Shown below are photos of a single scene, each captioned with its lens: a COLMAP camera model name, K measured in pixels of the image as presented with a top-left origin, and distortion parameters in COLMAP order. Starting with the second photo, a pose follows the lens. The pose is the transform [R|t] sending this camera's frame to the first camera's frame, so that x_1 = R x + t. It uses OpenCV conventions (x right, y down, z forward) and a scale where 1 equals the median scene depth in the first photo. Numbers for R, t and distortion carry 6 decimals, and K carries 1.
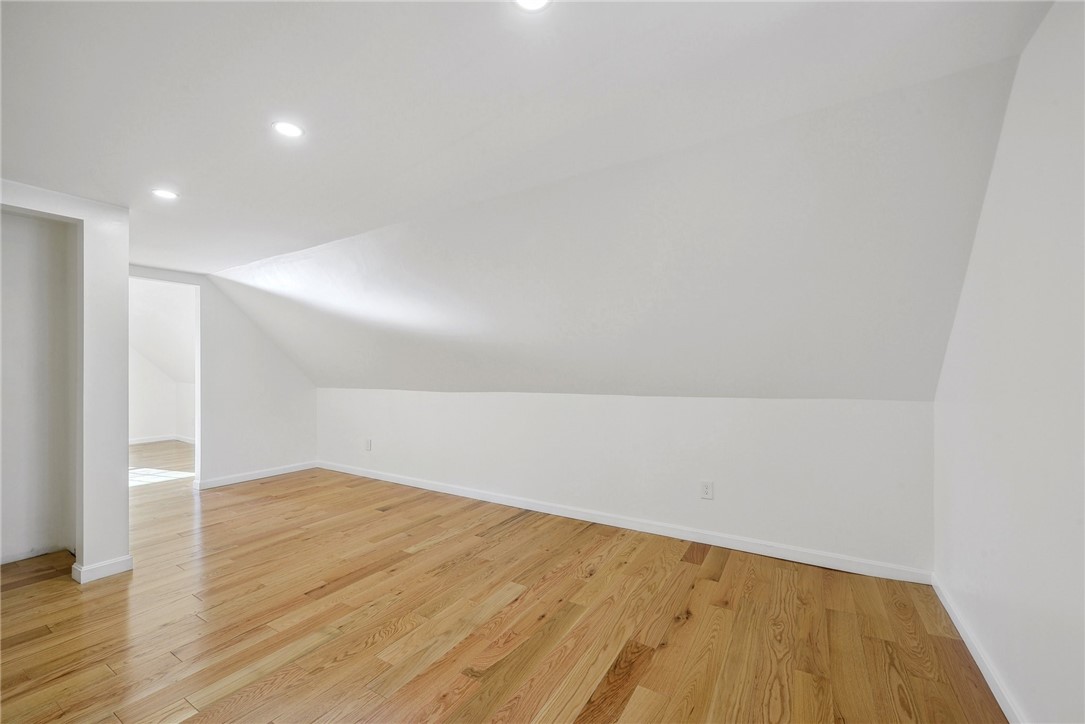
lens RADIAL K [[443.3, 0, 539.3], [0, 443.3, 372.0], [0, 0, 1]] dist [0.003389, -0.000142]
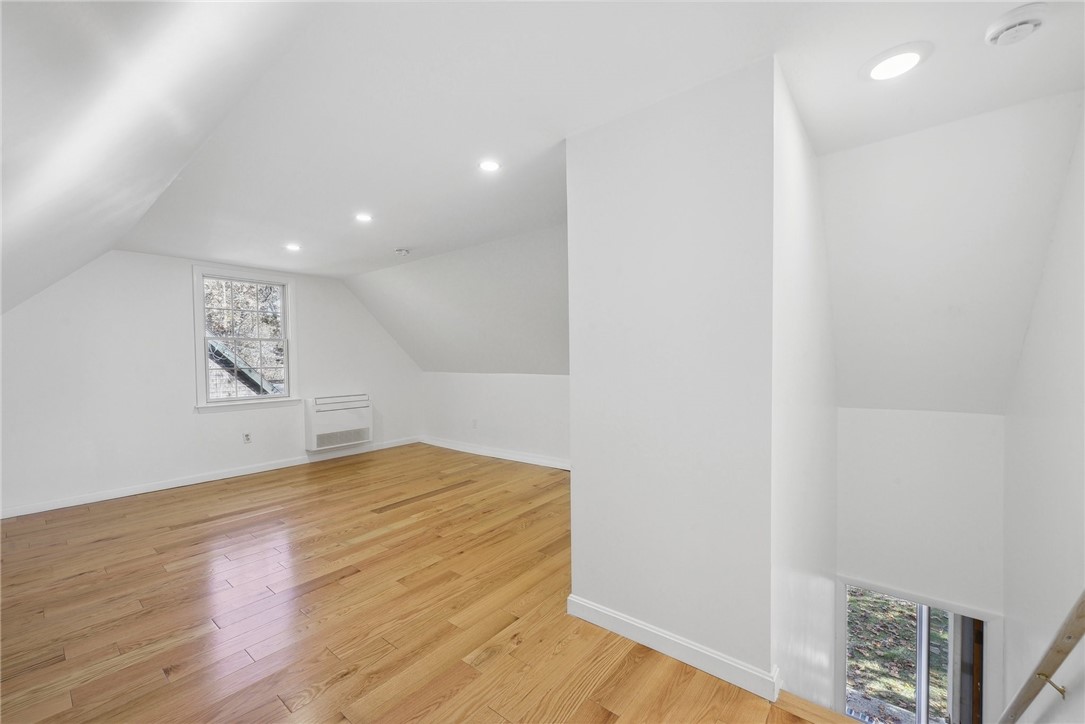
lens RADIAL K [[443.3, 0, 538.9], [0, 443.3, 358.9], [0, 0, 1]] dist [0.003389, -0.000142]
pose [[-0.990531, 0.020303, 0.135778, -1.030332], [0.021184, 0.999763, 0.005046, 0.002771], [-0.135644, 0.007875, -0.990726, 1.852183]]
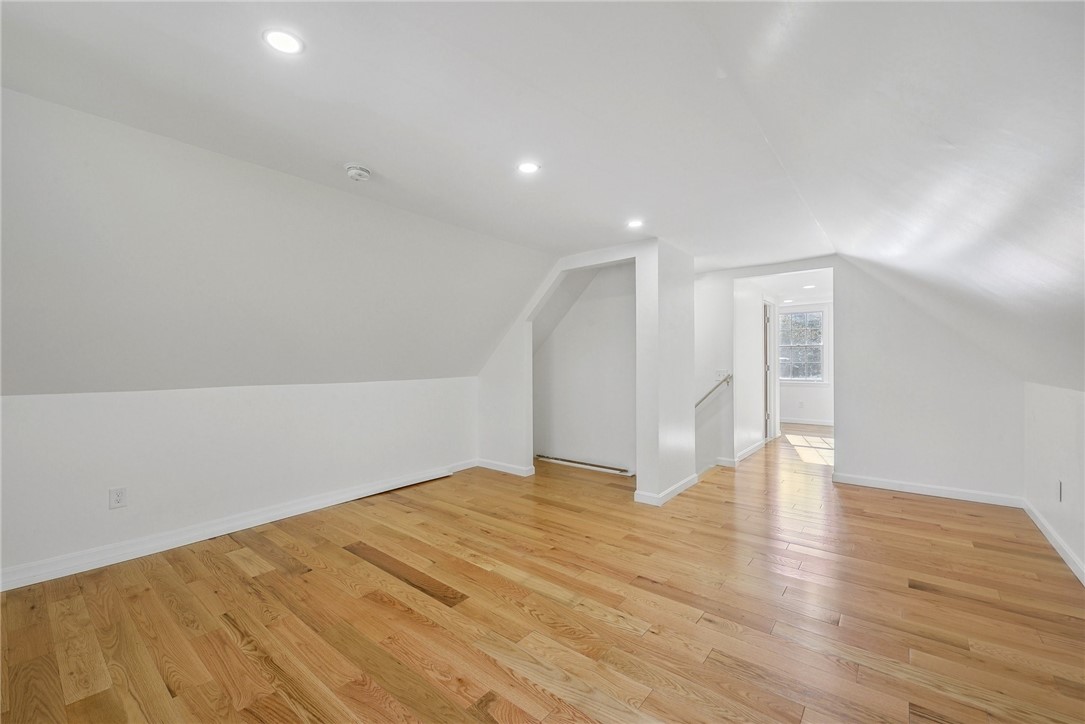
lens RADIAL K [[443.3, 0, 519.7], [0, 443.3, 367.4], [0, 0, 1]] dist [0.003389, -0.000142]
pose [[-0.149565, 0.023018, -0.988484, 0.486617], [0.004927, 0.999734, 0.022535, -0.008380], [0.988740, -0.001500, -0.149638, 0.826285]]
